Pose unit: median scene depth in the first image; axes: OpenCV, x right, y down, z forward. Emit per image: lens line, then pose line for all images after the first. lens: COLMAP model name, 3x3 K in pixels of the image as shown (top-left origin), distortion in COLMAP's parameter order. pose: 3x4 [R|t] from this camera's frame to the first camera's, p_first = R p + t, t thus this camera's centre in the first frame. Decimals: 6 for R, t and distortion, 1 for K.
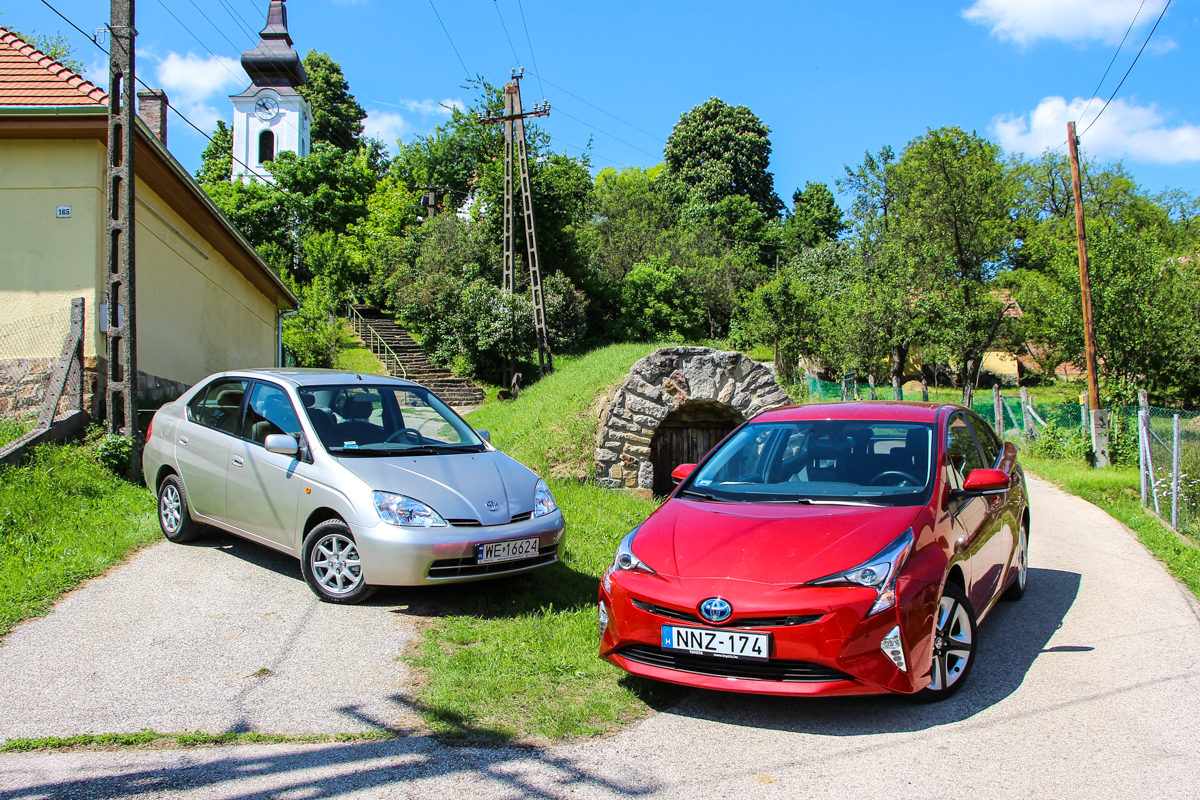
lens RADIAL K [[1067.7, 0, 608.2], [0, 1067.7, 416.7], [0, 0, 1]] dist [-0.157605, 0.064388]
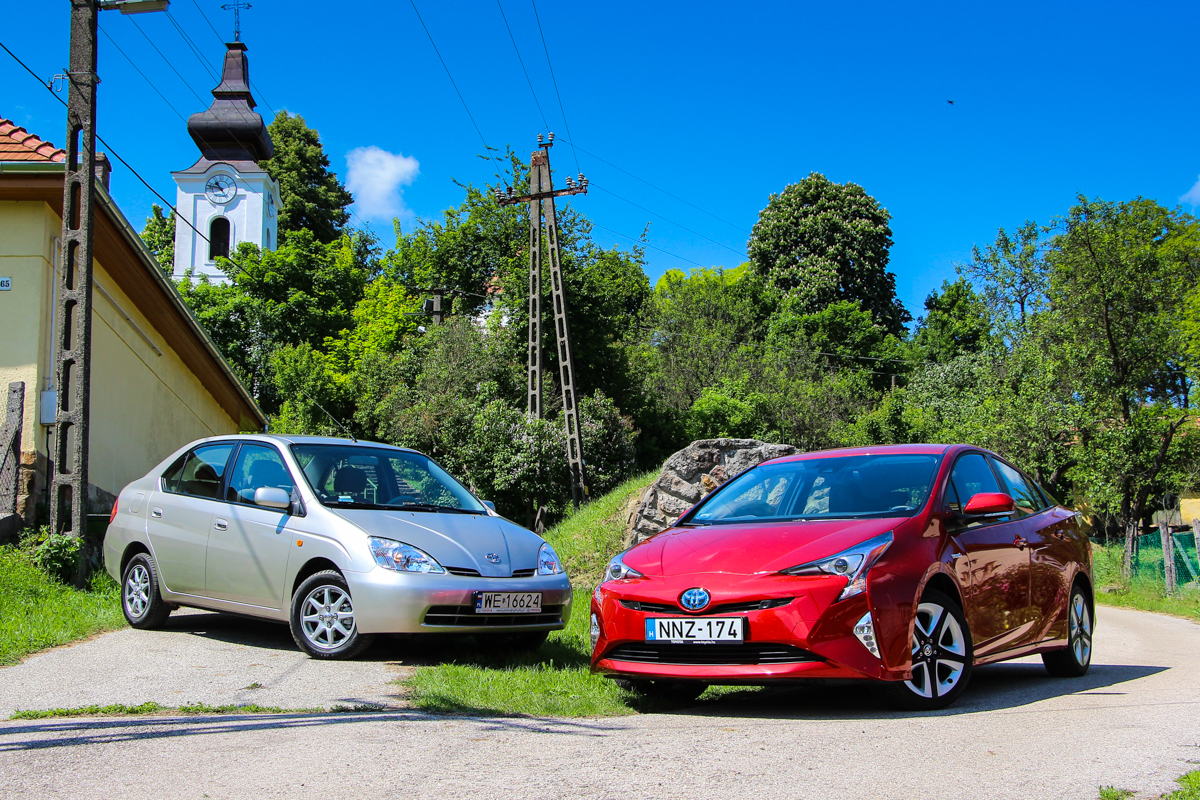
lens RADIAL K [[1507.5, 0, 606.6], [0, 1507.5, 413.9], [0, 0, 1]] dist [-0.028352, 0.000000]
pose [[0.998658, -0.005026, -0.051545, 0.037549], [-0.002346, 0.989867, -0.141980, 0.087029], [0.051736, 0.141910, 0.988527, -0.206900]]
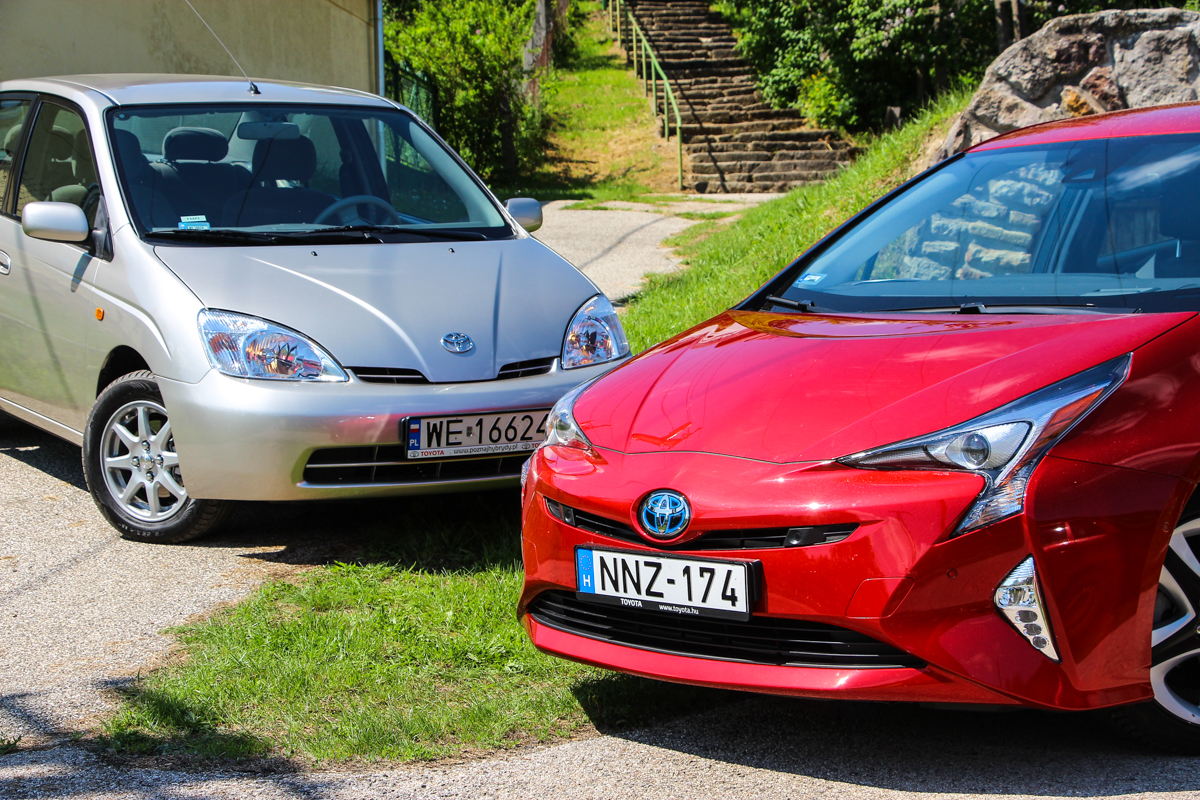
lens RADIAL K [[2529.7, 0, 607.3], [0, 2529.7, 403.9], [0, 0, 1]] dist [0.334241, 0.000000]
pose [[0.959892, 0.005456, -0.280316, 0.164651], [0.012309, 0.998027, 0.061575, 0.024319], [0.280098, -0.062556, 0.957931, -0.048770]]
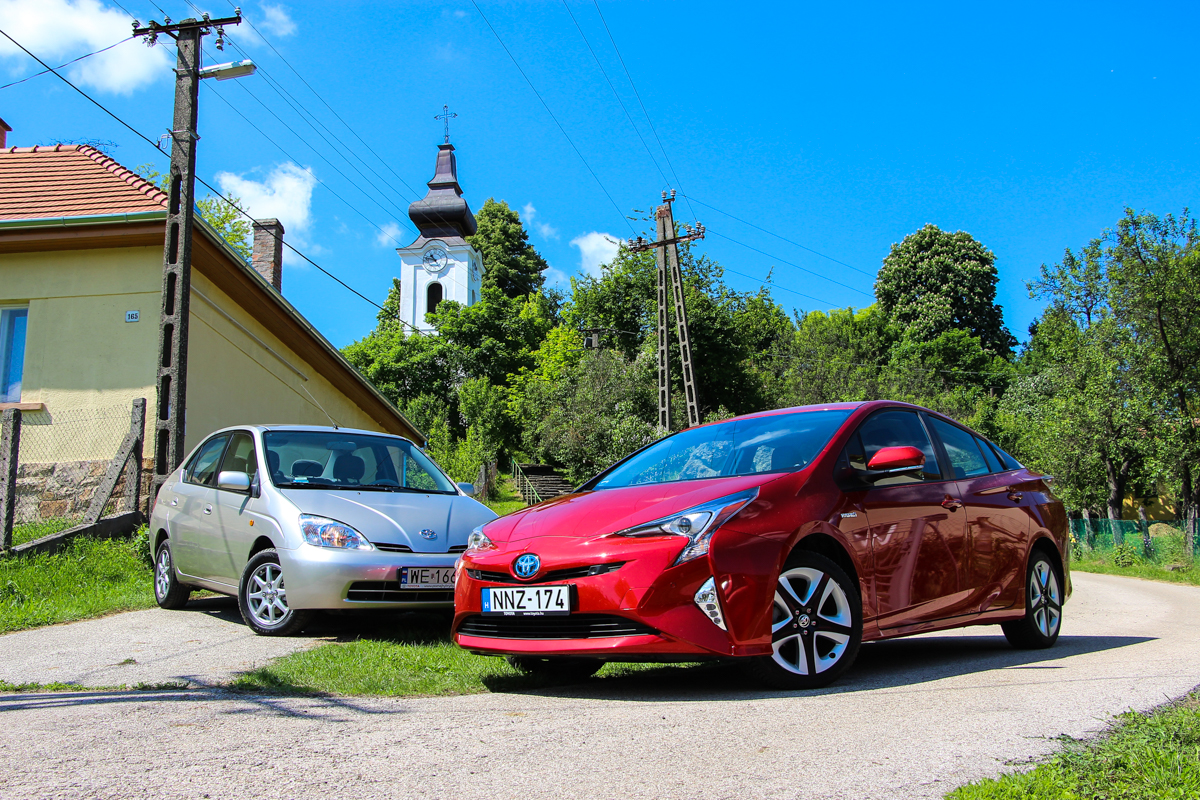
lens RADIAL K [[1202.4, 0, 608.4], [0, 1202.4, 402.8], [0, 0, 1]] dist [-0.072491, 0.000000]
pose [[0.978632, -0.041809, -0.201323, 0.161331], [0.006197, 0.984662, -0.174361, 0.092549], [0.205525, 0.169387, 0.963881, -0.017081]]
